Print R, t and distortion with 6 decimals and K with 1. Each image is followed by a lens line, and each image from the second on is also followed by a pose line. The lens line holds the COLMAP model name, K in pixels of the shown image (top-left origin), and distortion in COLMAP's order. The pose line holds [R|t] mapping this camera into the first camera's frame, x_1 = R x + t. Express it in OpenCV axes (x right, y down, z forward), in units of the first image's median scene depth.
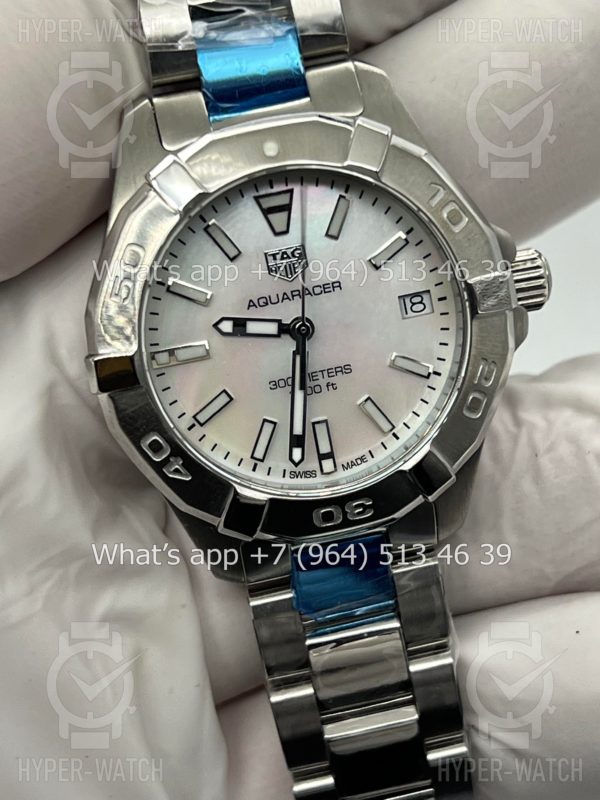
lens RADIAL K [[1810.5, 0, 300.0], [0, 1810.5, 400.0], [0, 0, 1]] dist [0.215930, -0.166535]
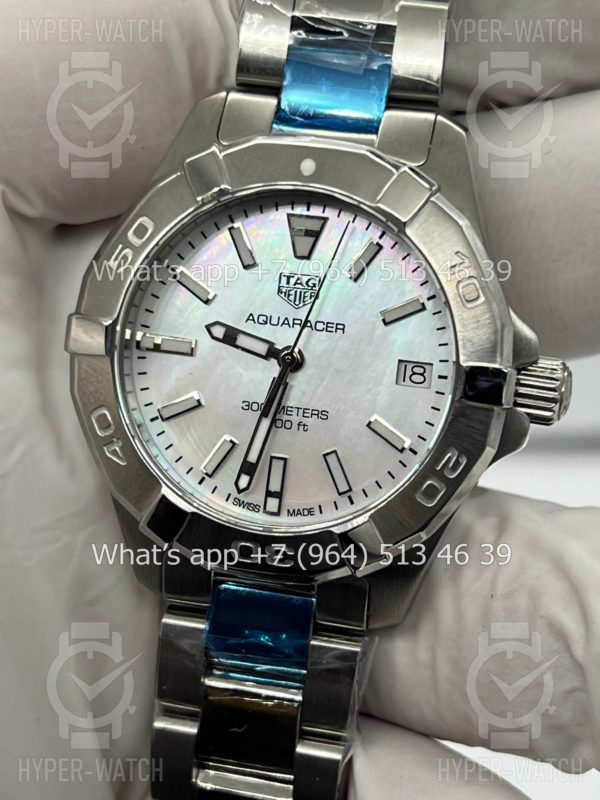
lens RADIAL K [[1810.5, 0, 300.0], [0, 1810.5, 400.0], [0, 0, 1]] dist [0.215930, -0.166535]
pose [[0.911697, 0.314416, -0.264482, 0.265810], [-0.336506, 0.940762, -0.041594, 0.019450], [0.235737, 0.126921, 0.963493, 0.081210]]
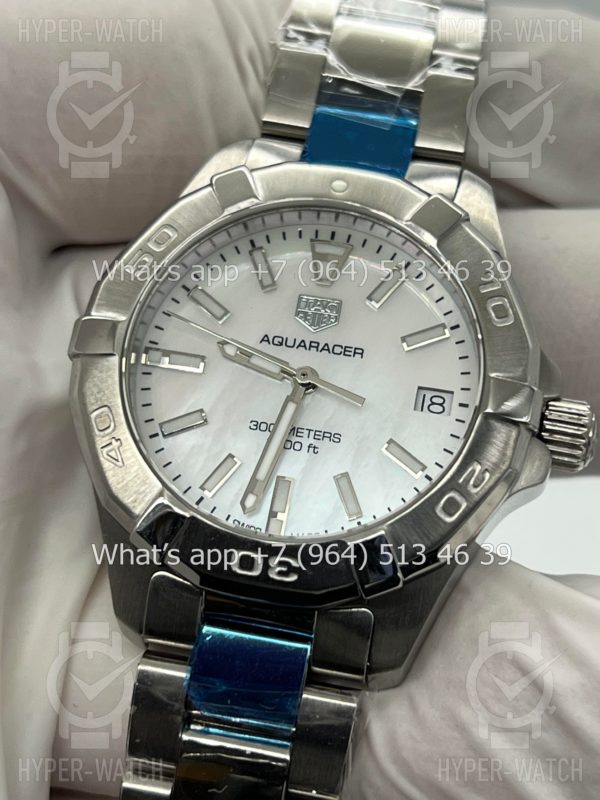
lens RADIAL K [[1810.5, 0, 300.0], [0, 1810.5, 400.0], [0, 0, 1]] dist [0.215930, -0.166535]
pose [[0.911018, 0.294408, -0.288739, 0.266442], [-0.389584, 0.844003, -0.368625, 0.308823], [0.135170, 0.448312, 0.883598, 0.194848]]
